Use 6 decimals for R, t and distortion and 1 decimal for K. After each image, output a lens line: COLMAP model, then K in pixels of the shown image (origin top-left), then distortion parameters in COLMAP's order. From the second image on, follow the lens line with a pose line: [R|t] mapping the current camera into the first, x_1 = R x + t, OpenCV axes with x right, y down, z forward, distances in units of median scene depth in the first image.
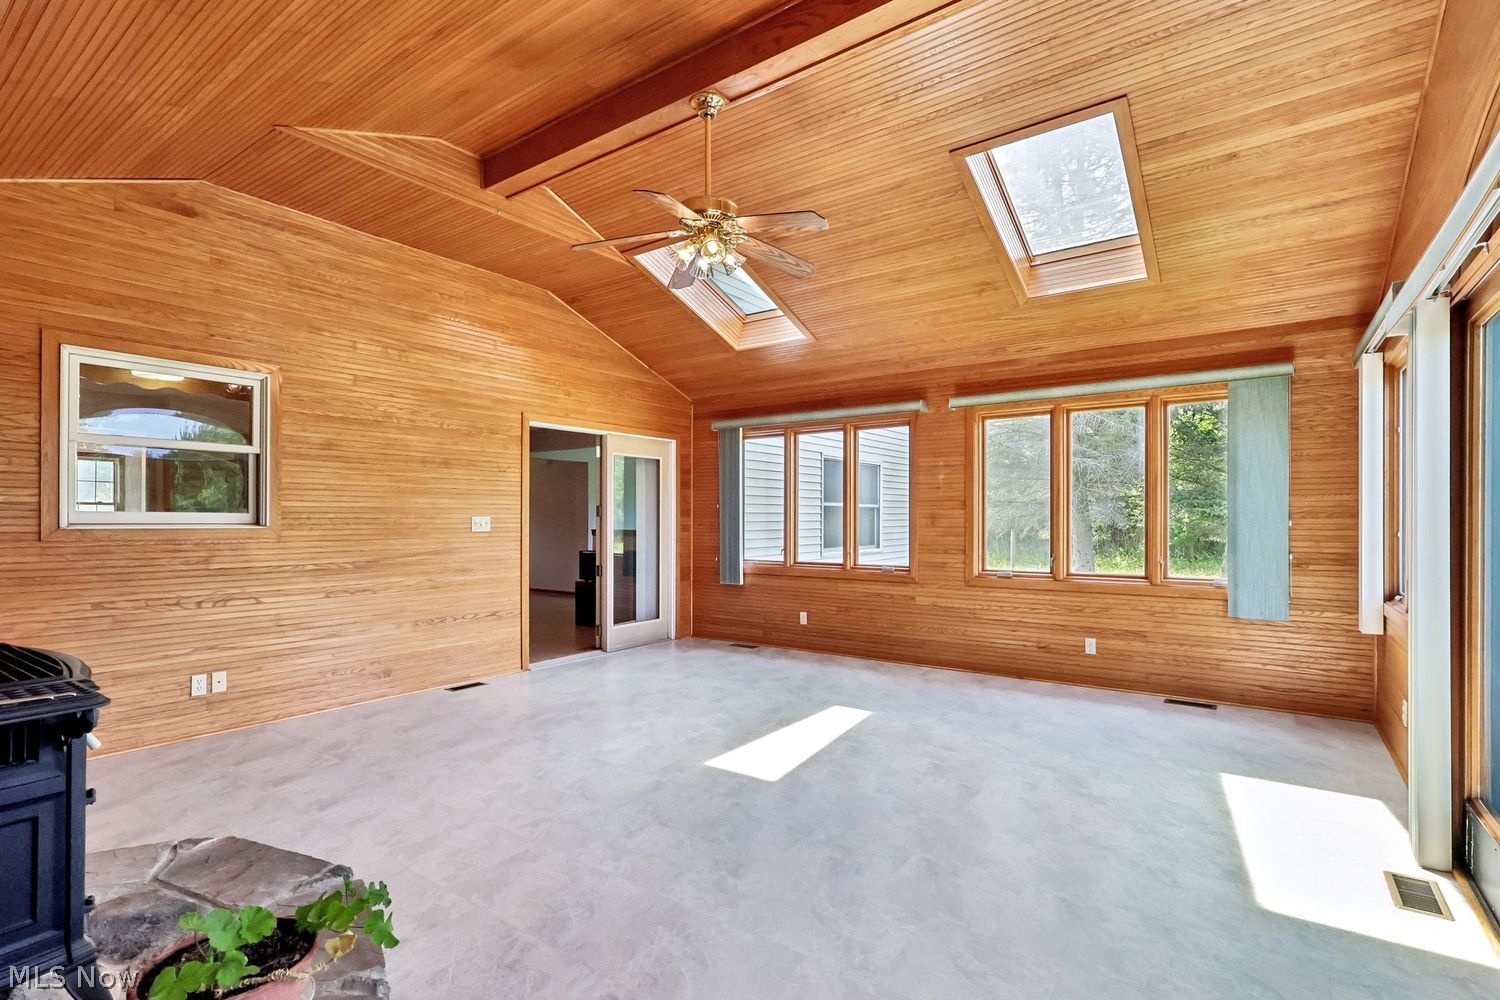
lens RADIAL K [[712.3, 0, 737.2], [0, 712.3, 512.4], [0, 0, 1]] dist [-0.005494, 0.001983]
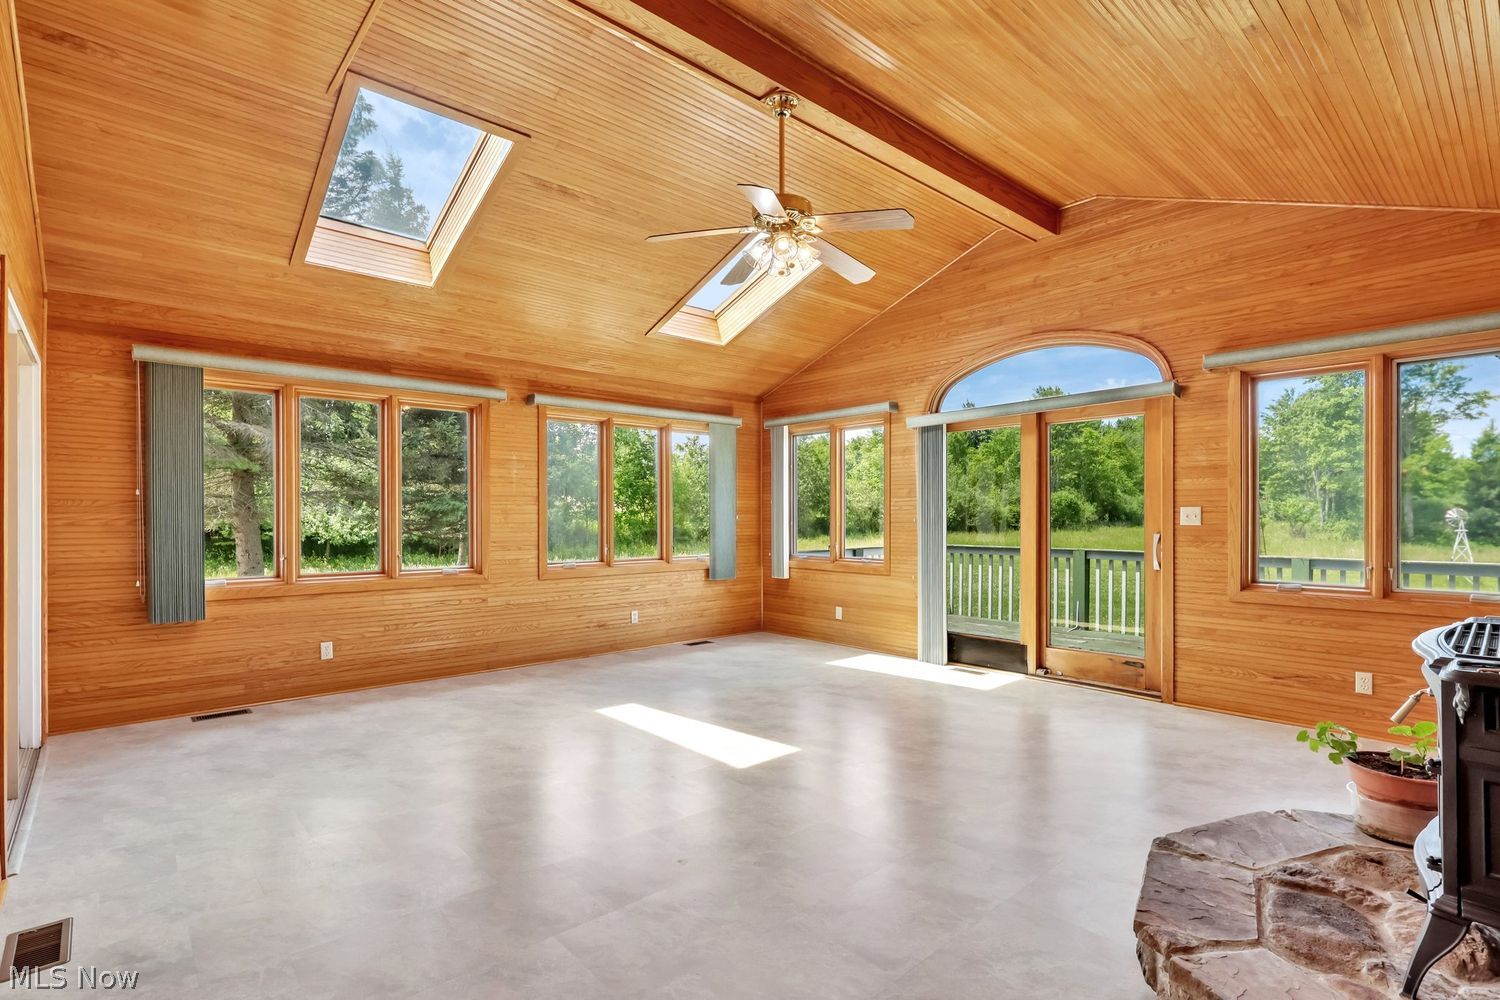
lens RADIAL K [[712.3, 0, 751.2], [0, 712.3, 510.8], [0, 0, 1]] dist [-0.005494, 0.001983]
pose [[0.204147, 0.004457, 0.978930, -0.966509], [-0.010087, 0.999946, -0.002449, 0.004986], [-0.978888, -0.009375, 0.204181, 0.772347]]
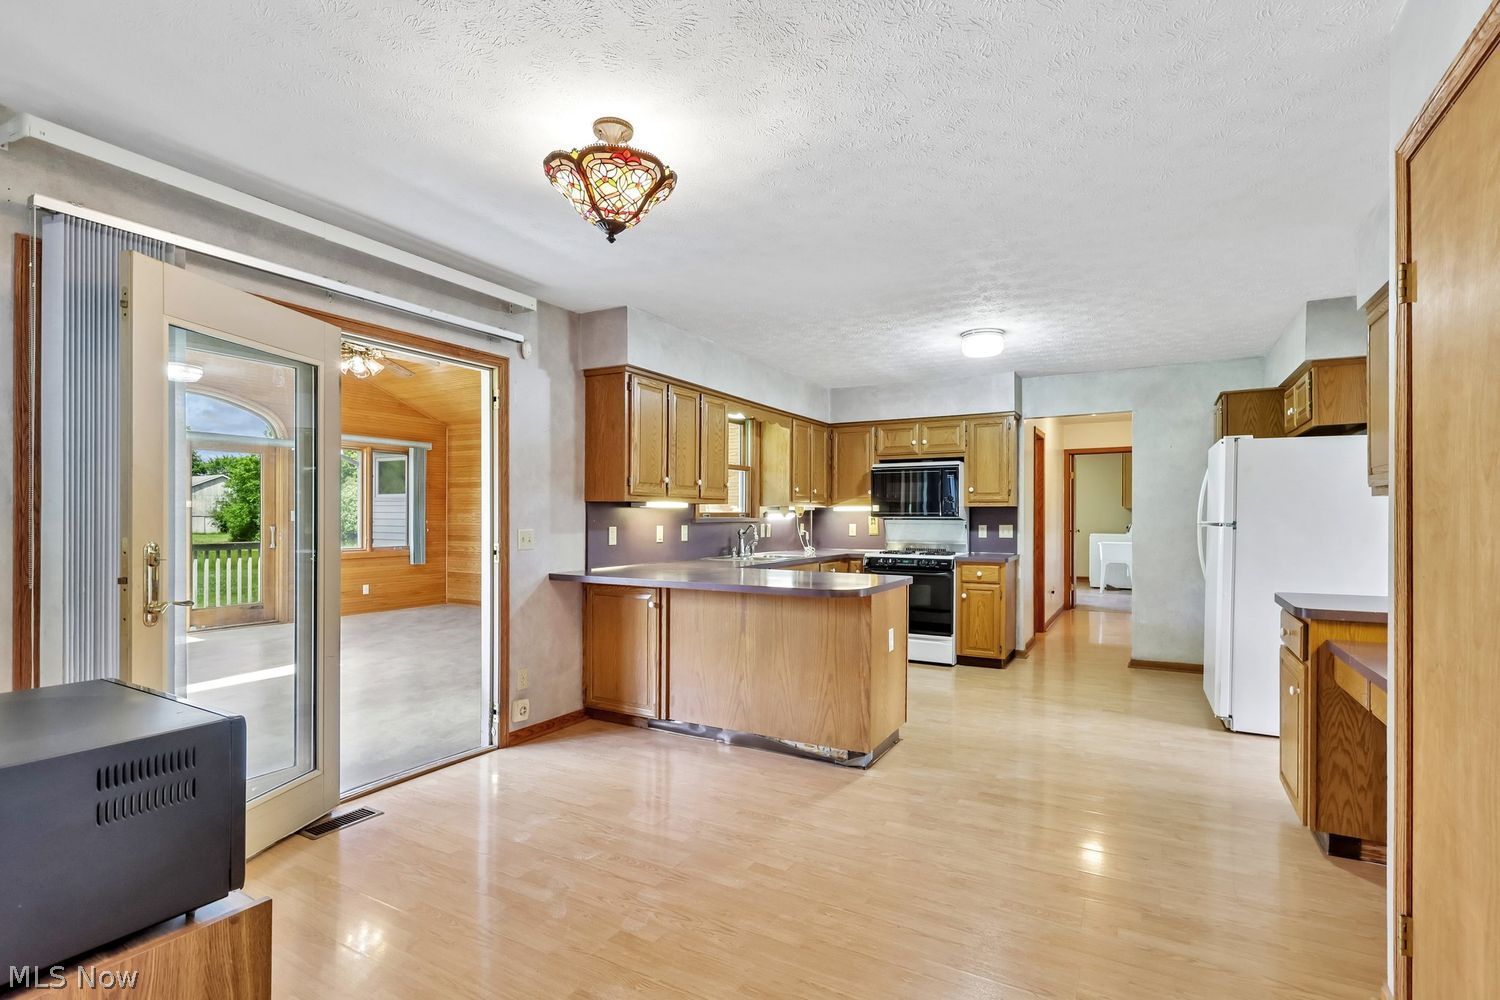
lens RADIAL K [[712.3, 0, 740.2], [0, 712.3, 518.2], [0, 0, 1]] dist [-0.005494, 0.001983]
pose [[-0.992559, -0.004464, -0.121686, -0.717469], [-0.003583, 0.999966, -0.007463, 0.020954], [0.121715, -0.006971, -0.992541, 2.655537]]
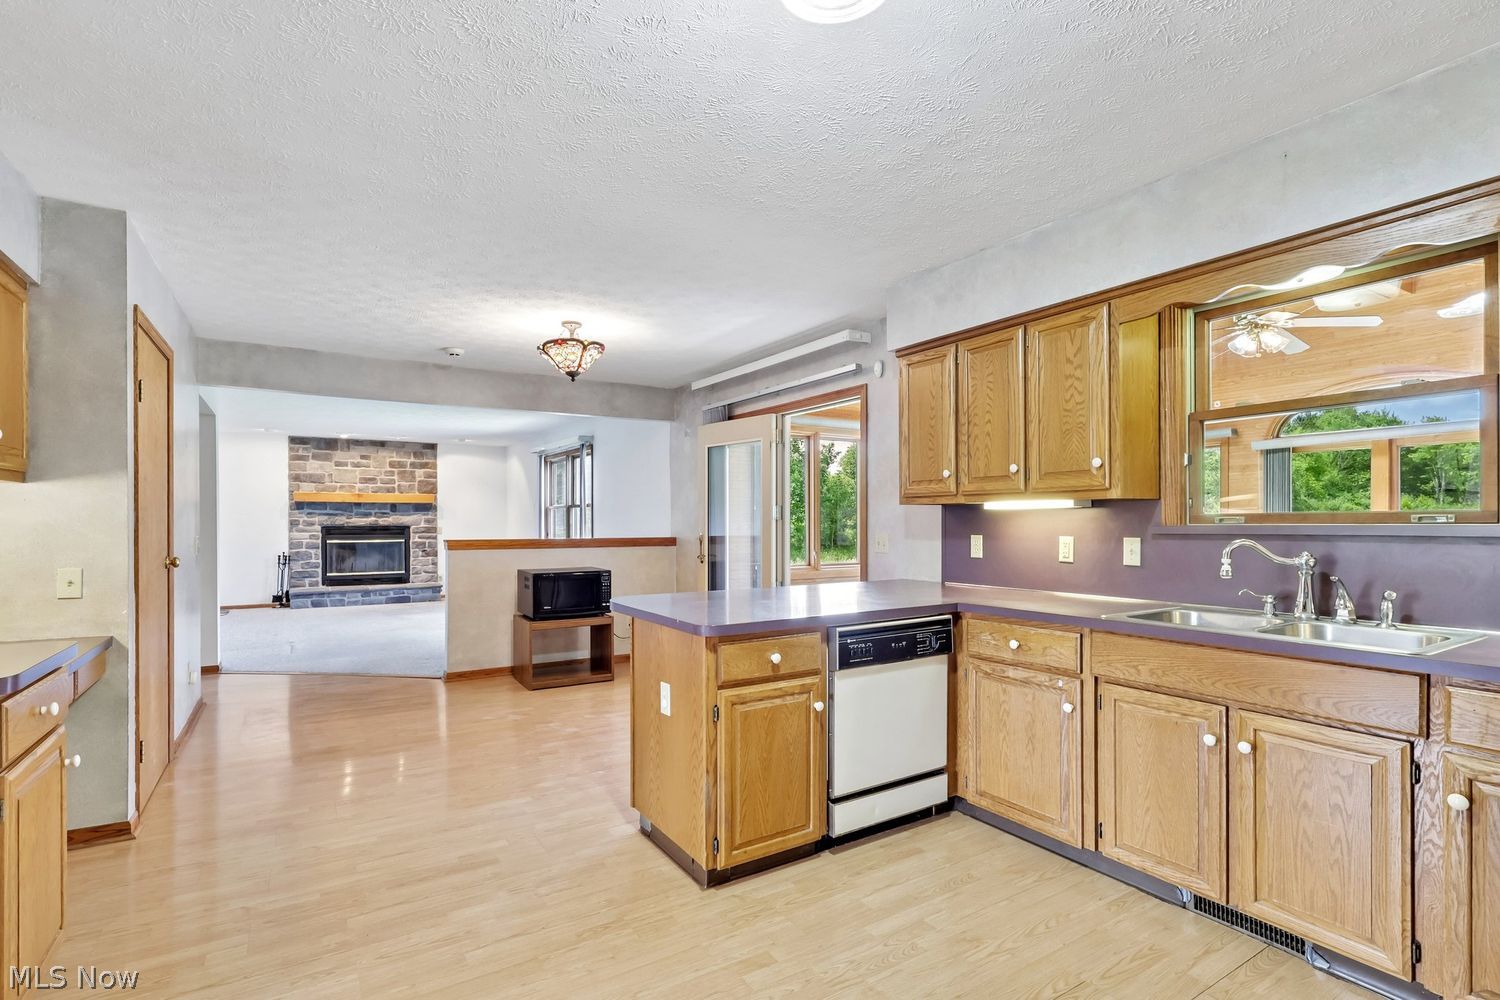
lens RADIAL K [[712.3, 0, 751.9], [0, 712.3, 523.6], [0, 0, 1]] dist [-0.005494, 0.001983]
pose [[0.356410, -0.006077, 0.934310, -1.669597], [-0.007301, 0.999930, 0.009289, 0.004959], [-0.934301, -0.010132, 0.356341, 1.361738]]
